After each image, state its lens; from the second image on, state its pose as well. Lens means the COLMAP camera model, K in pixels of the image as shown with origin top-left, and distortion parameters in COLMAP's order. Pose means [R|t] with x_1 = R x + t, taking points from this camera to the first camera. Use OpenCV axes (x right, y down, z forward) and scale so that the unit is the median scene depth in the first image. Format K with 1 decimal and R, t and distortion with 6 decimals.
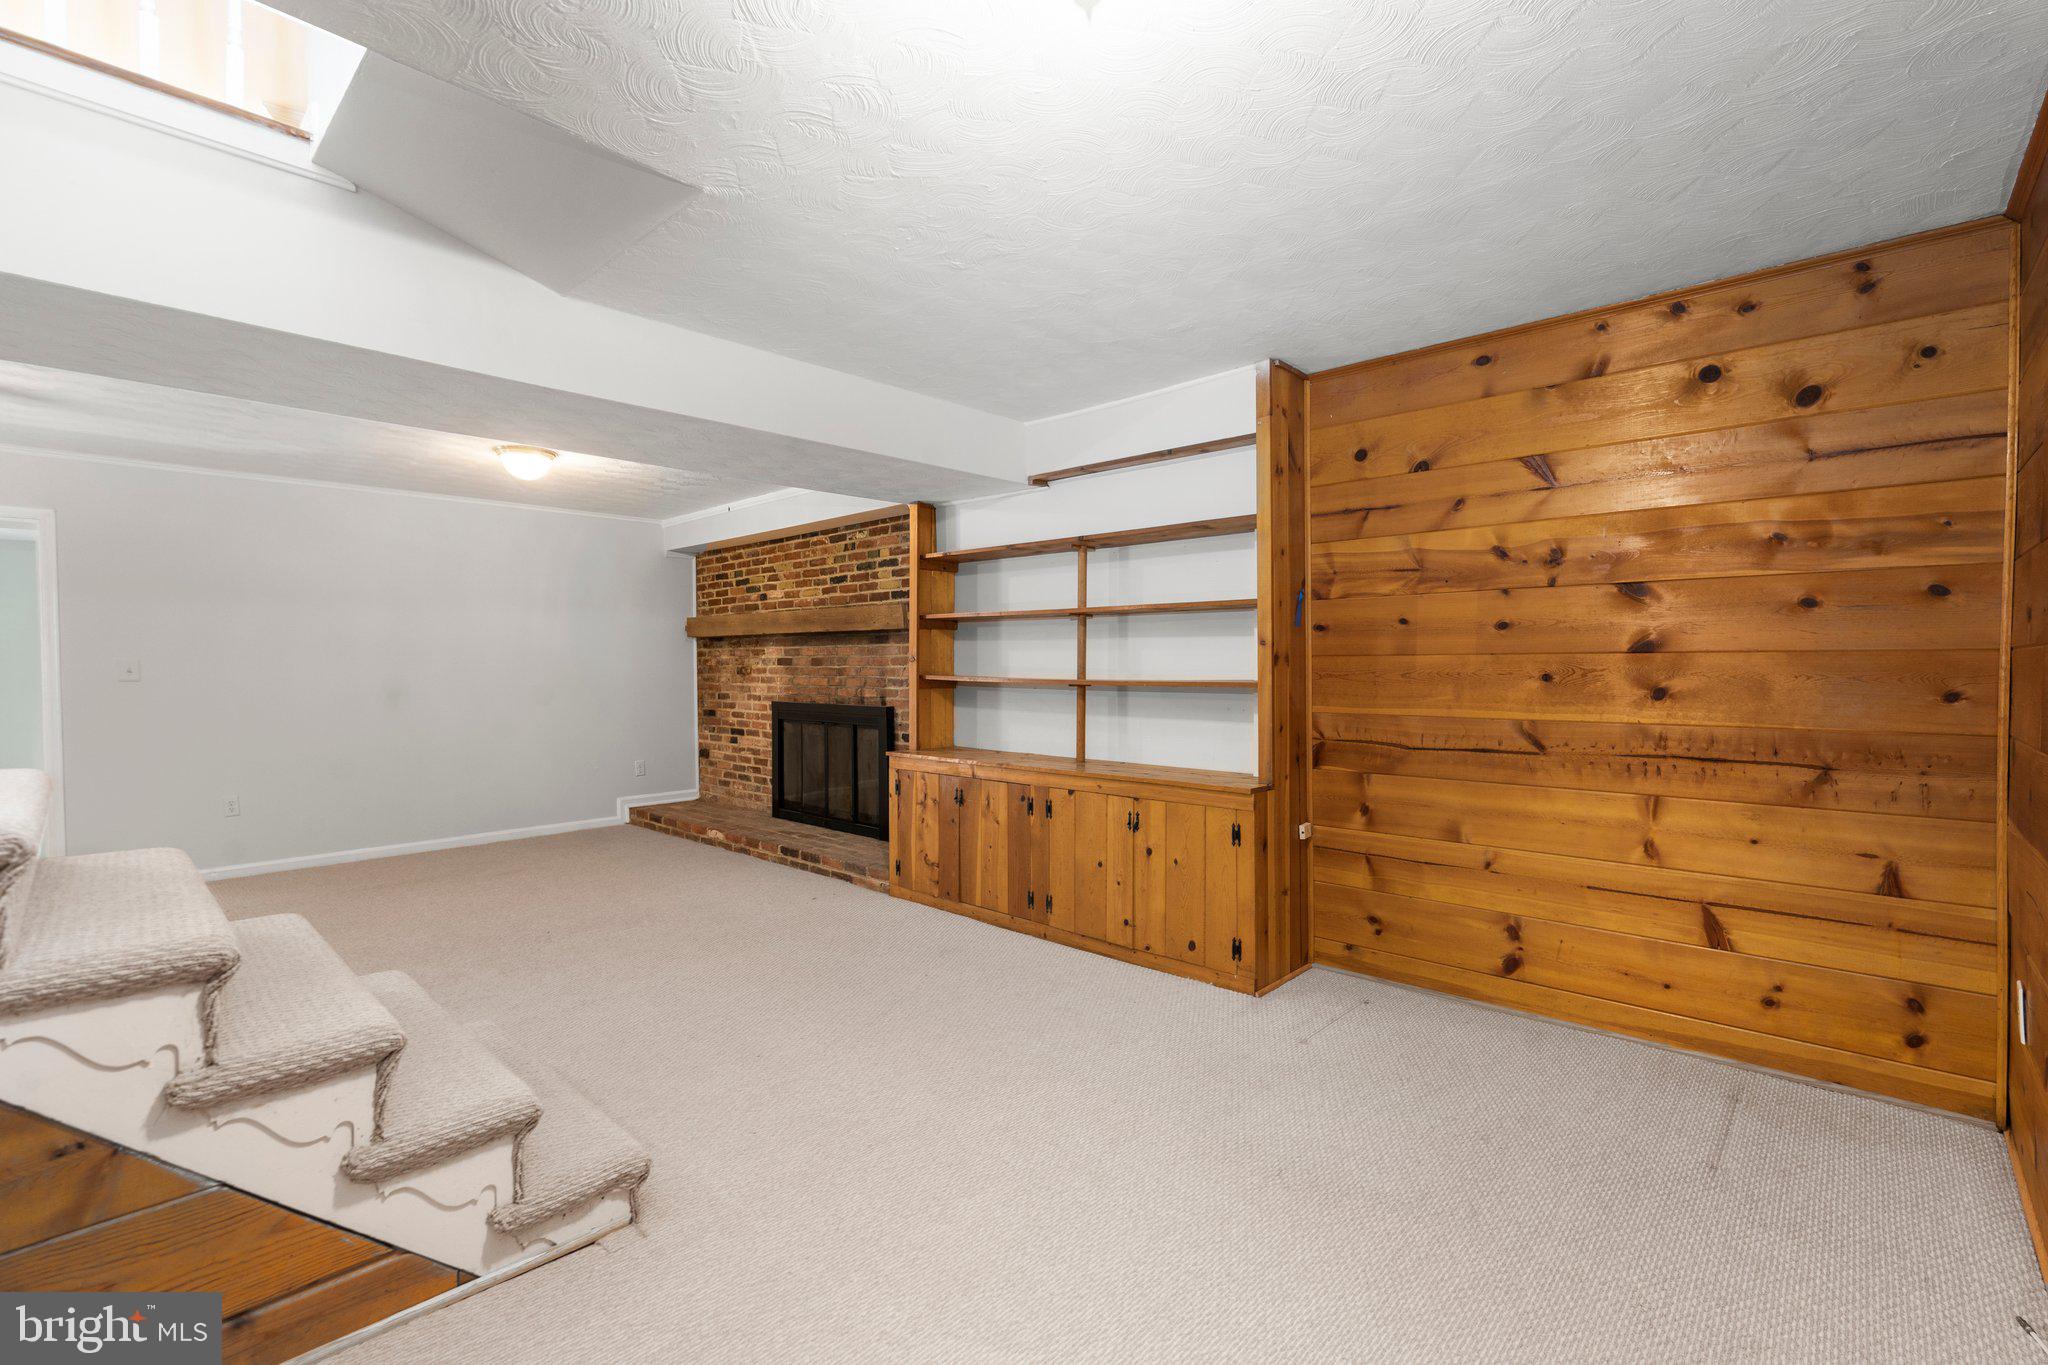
lens RADIAL K [[901.4, 0, 1027.9], [0, 901.4, 682.9], [0, 0, 1]] dist [0.001857, 0.000100]
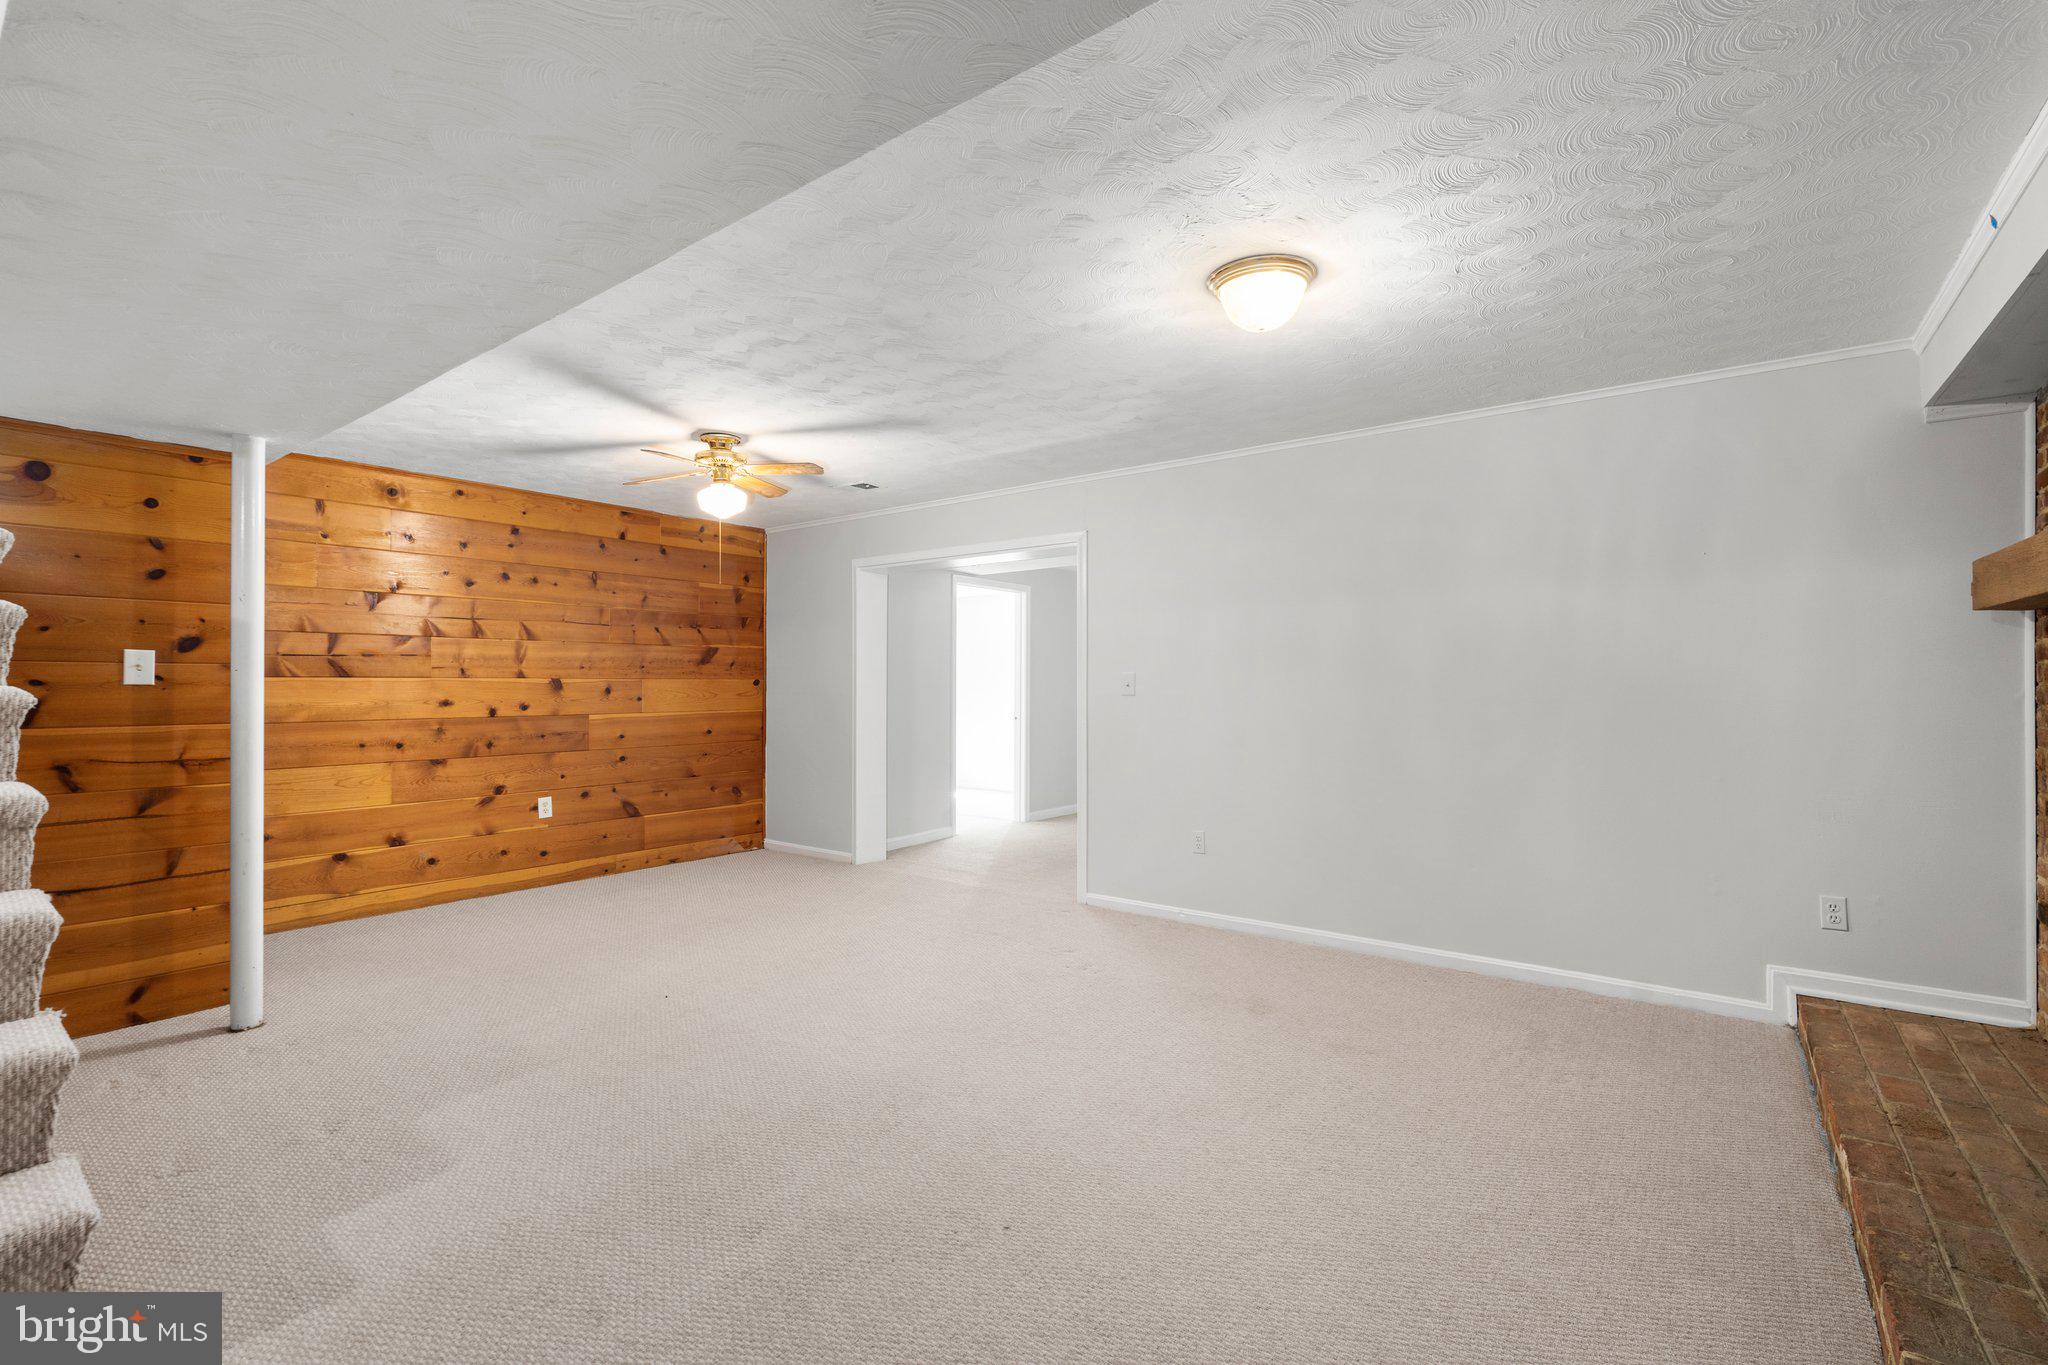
lens RADIAL K [[901.4, 0, 1021.1], [0, 901.4, 687.2], [0, 0, 1]] dist [0.001857, 0.000100]
pose [[0.096137, 0.005418, -0.995353, -0.027176], [-0.026535, 0.999644, 0.002879, -0.009099], [0.995014, 0.026135, 0.096246, 0.635608]]
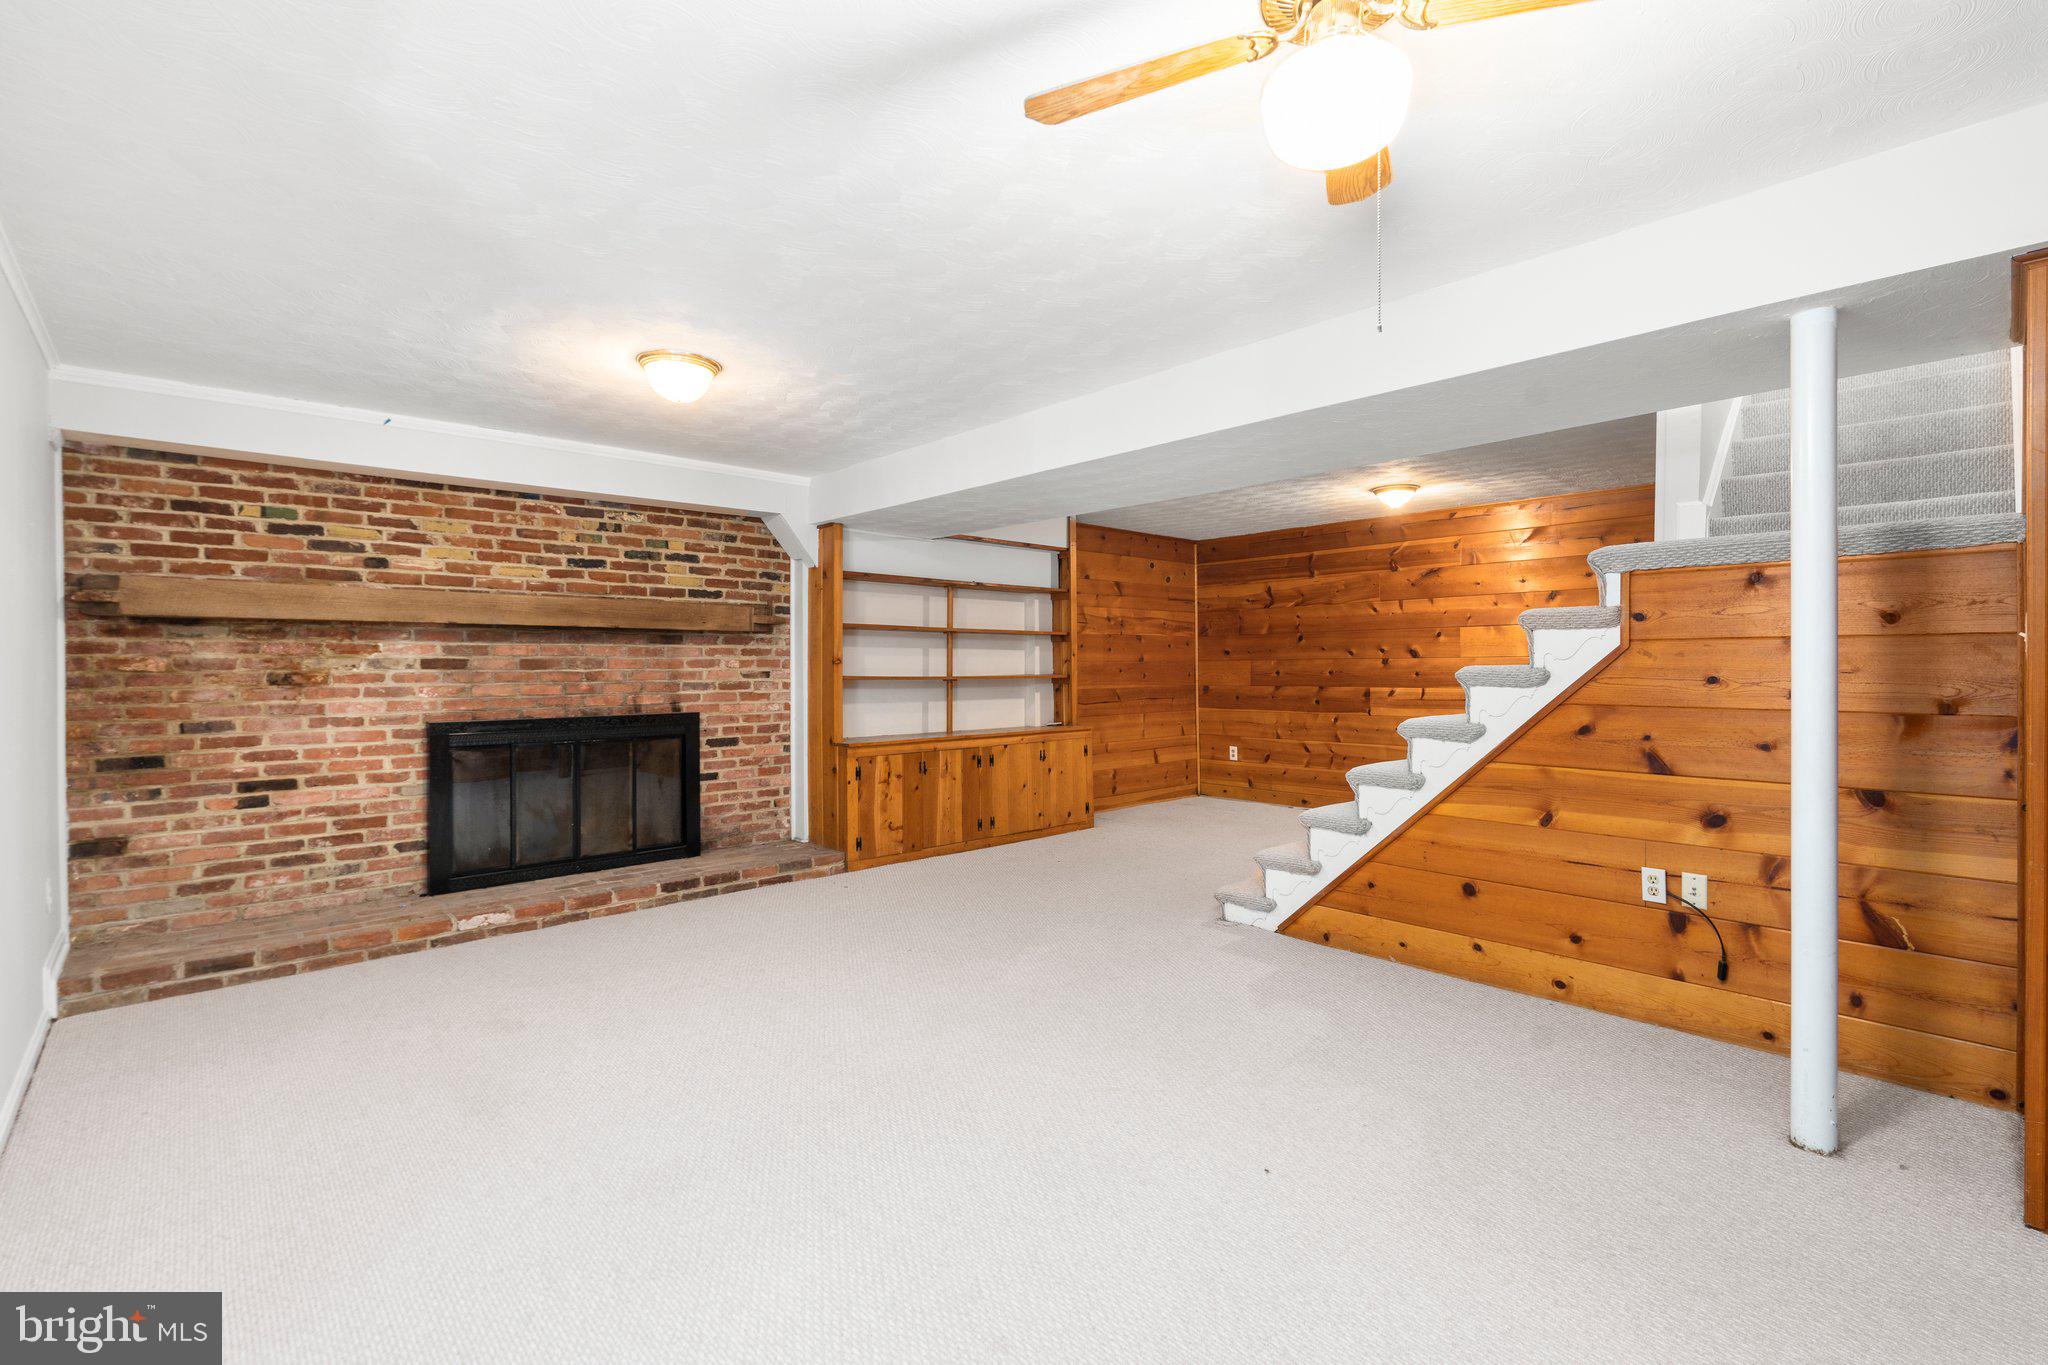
lens RADIAL K [[901.4, 0, 1029.0], [0, 901.4, 672.5], [0, 0, 1]] dist [0.001857, 0.000100]
pose [[0.073134, -0.002668, 0.997319, -0.988935], [0.027898, 0.999611, 0.000629, -0.005405], [-0.996932, 0.027778, 0.073180, 0.543548]]
